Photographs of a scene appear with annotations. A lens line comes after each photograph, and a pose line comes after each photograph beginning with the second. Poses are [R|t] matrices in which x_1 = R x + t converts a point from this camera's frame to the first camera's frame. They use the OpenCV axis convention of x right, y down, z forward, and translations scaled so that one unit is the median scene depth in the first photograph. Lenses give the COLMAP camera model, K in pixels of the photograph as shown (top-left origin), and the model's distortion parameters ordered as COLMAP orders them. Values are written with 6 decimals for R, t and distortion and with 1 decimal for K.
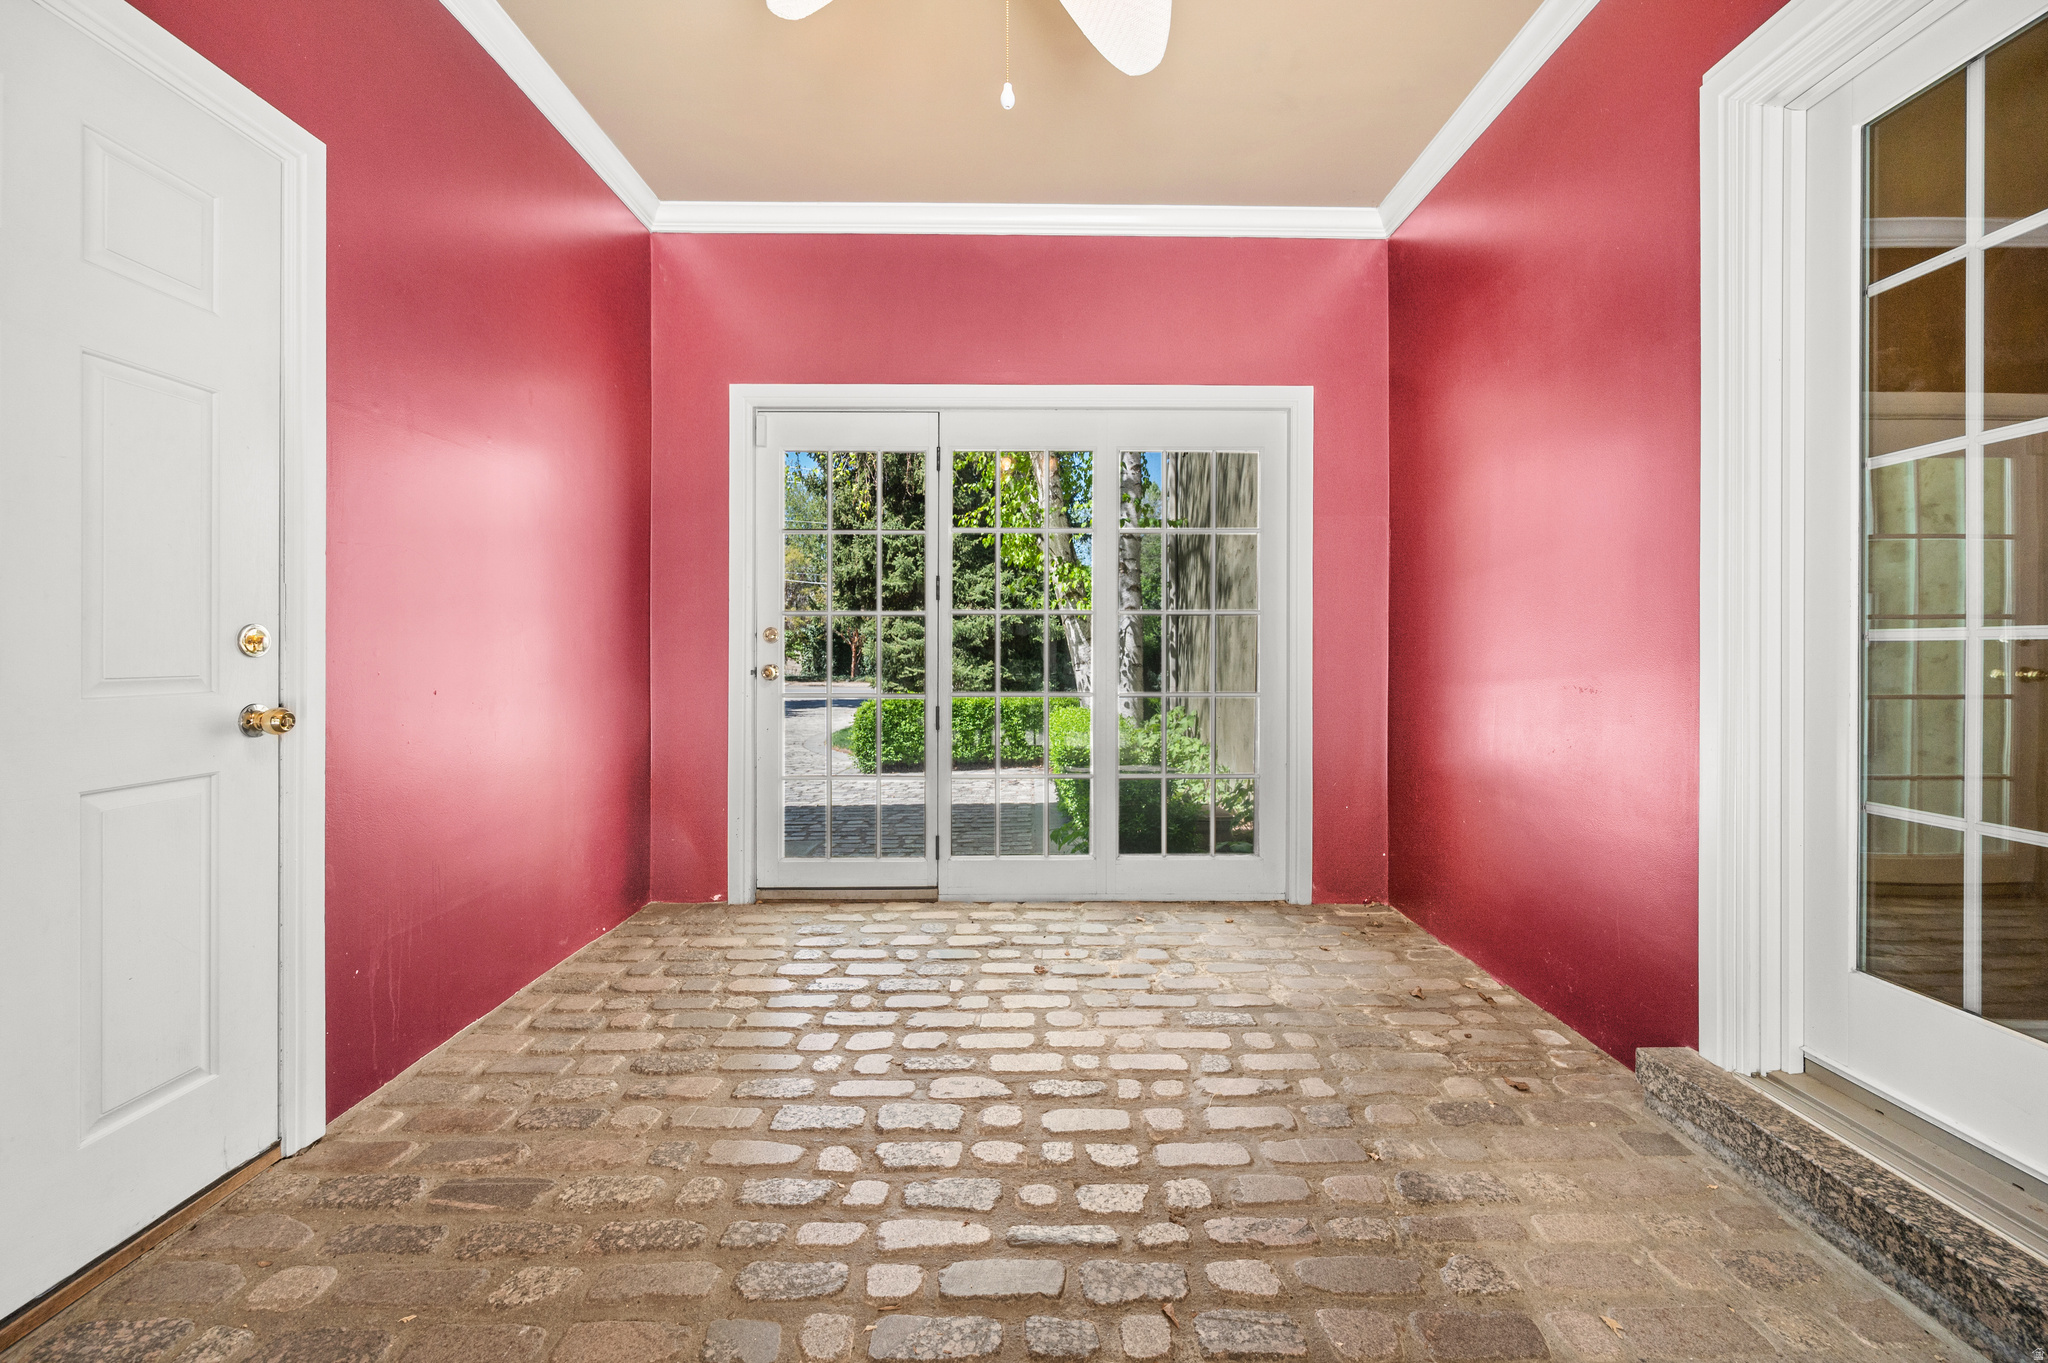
lens RADIAL K [[828.6, 0, 1039.1], [0, 828.6, 672.1], [0, 0, 1]] dist [-0.000246, 0.000133]
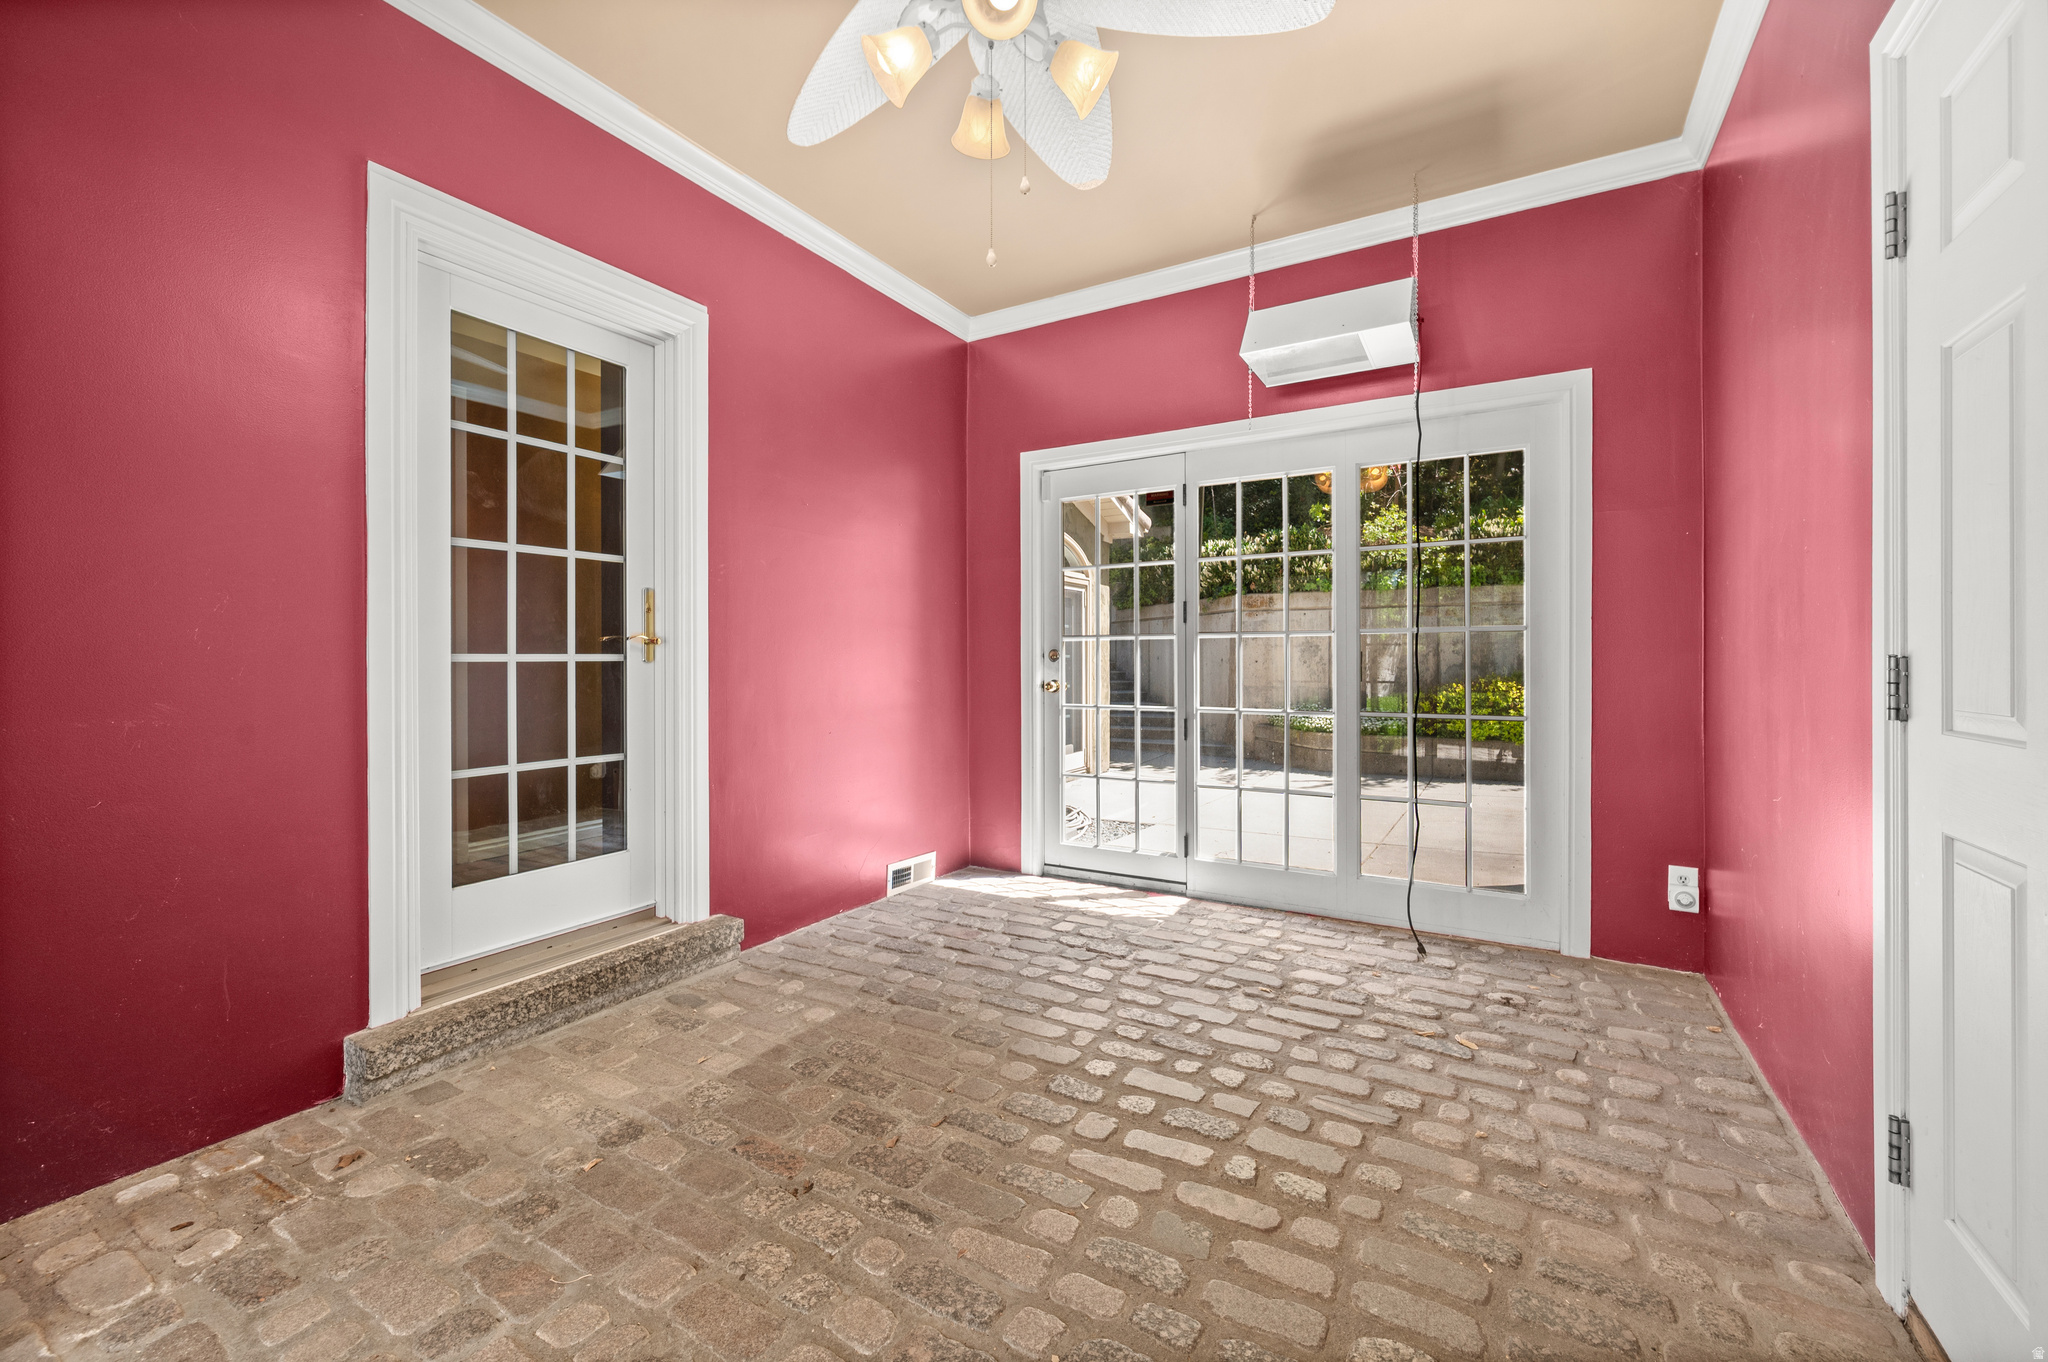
lens RADIAL K [[828.6, 0, 1033.2], [0, 828.6, 664.4], [0, 0, 1]] dist [-0.000246, 0.000133]
pose [[-0.853724, -0.004303, 0.520708, -0.672371], [0.015332, 0.999325, 0.033395, -0.069057], [-0.520500, 0.036493, -0.853081, 1.778987]]
